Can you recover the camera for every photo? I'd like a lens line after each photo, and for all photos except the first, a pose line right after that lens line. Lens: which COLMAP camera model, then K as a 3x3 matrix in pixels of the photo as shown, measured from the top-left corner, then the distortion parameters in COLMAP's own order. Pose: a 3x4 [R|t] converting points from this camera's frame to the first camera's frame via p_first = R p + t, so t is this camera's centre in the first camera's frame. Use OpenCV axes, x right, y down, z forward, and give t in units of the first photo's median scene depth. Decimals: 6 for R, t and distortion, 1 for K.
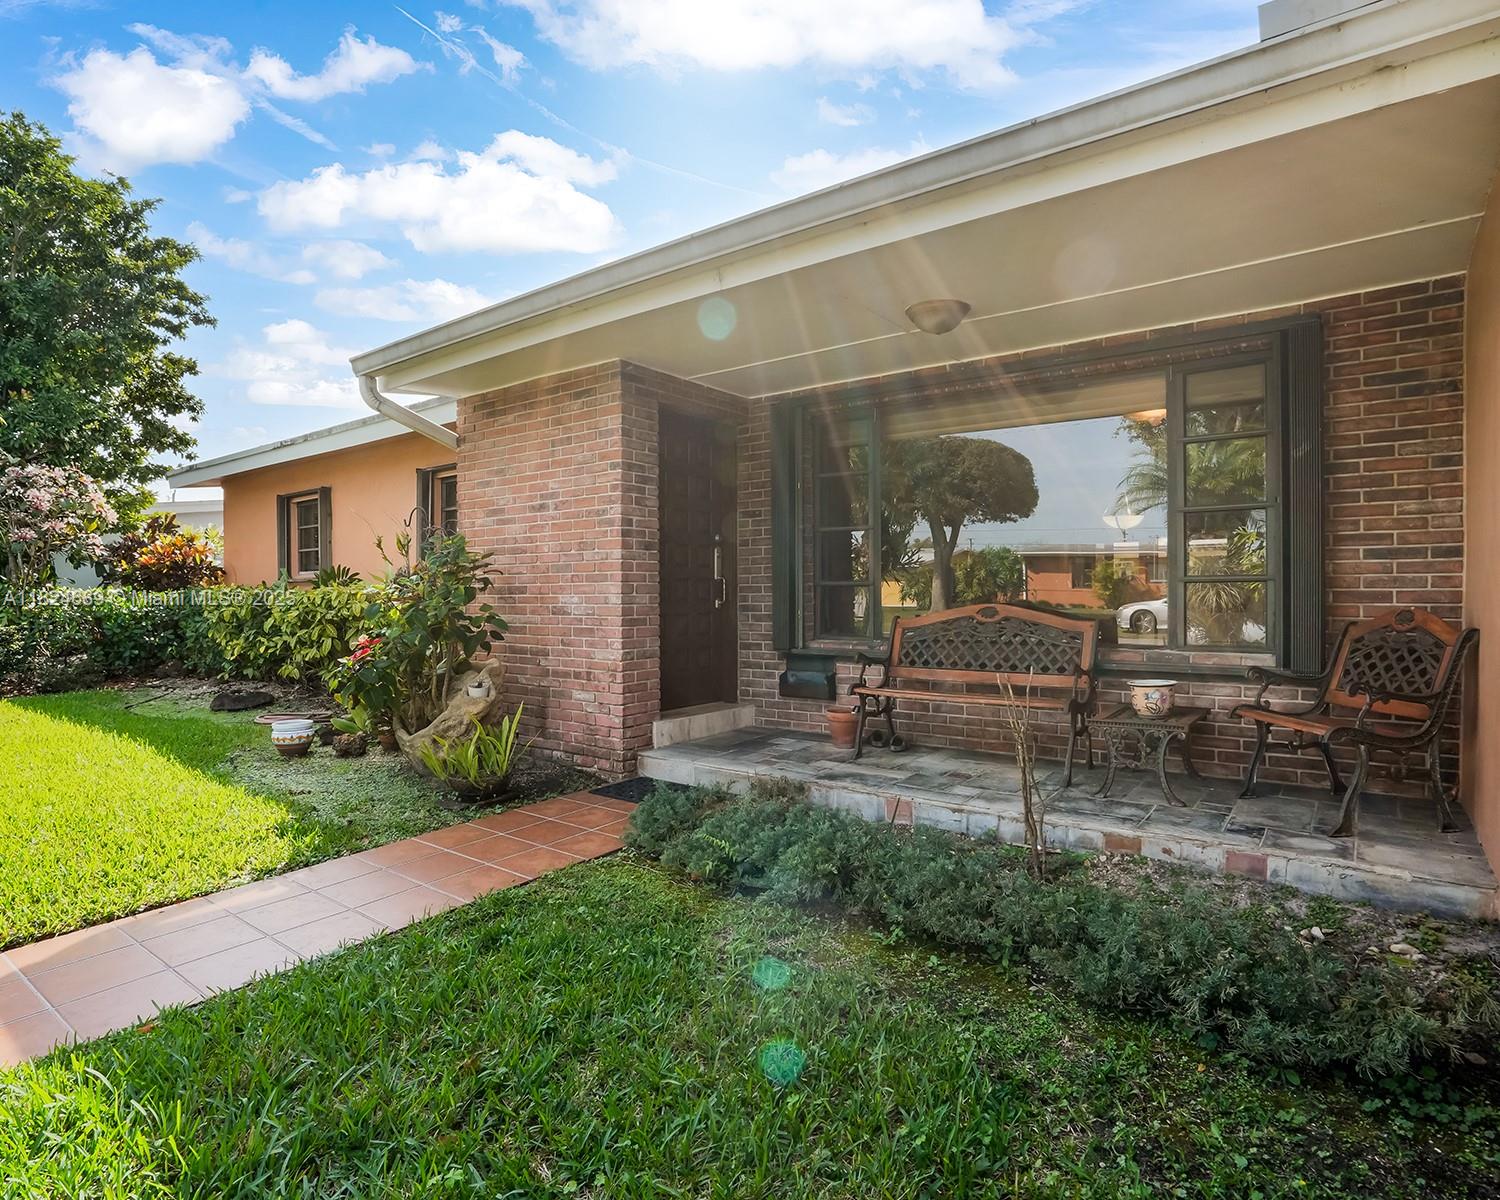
lens RADIAL K [[829.6, 0, 745.7], [0, 829.6, 605.4], [0, 0, 1]] dist [-0.066243, 0.032018]
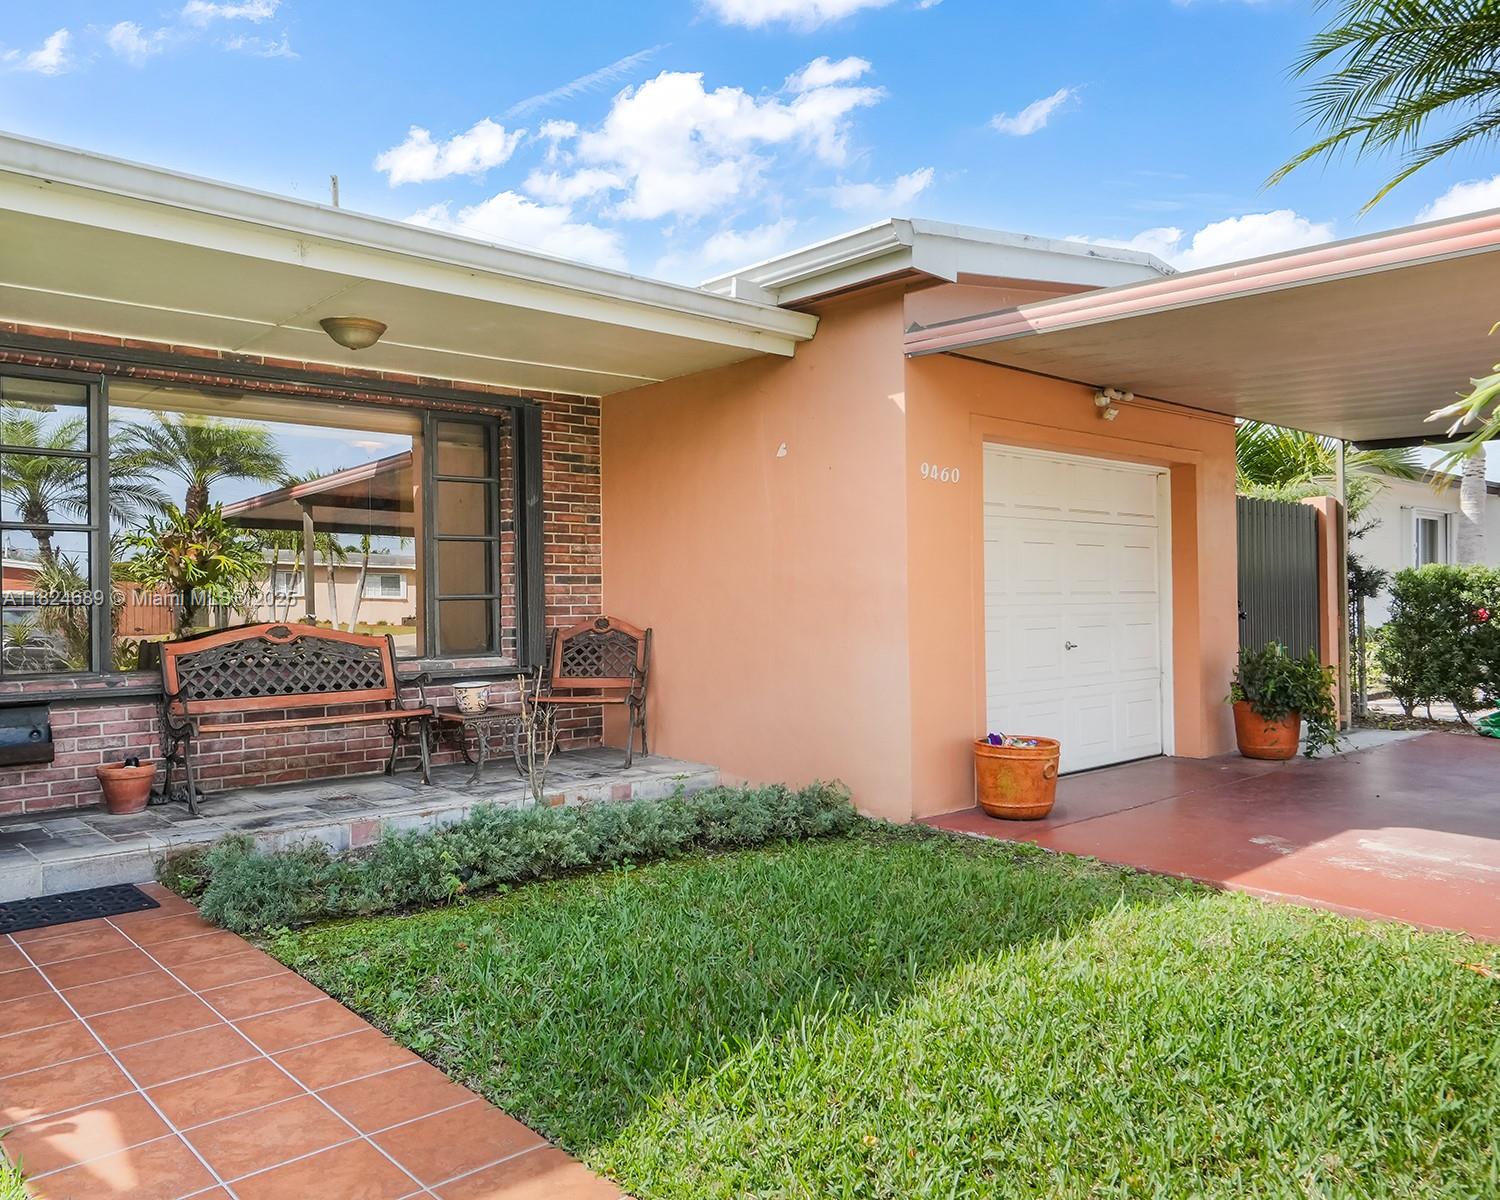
lens RADIAL K [[1172.1, 0, 750.0], [0, 1172.1, 600.0], [0, 0, 1]] dist [0.004123, 0.005038]
pose [[0.182269, -0.002918, 0.983244, -1.170401], [0.021863, 0.999760, -0.001086, -0.019348], [-0.983006, 0.021694, 0.182289, 0.301213]]
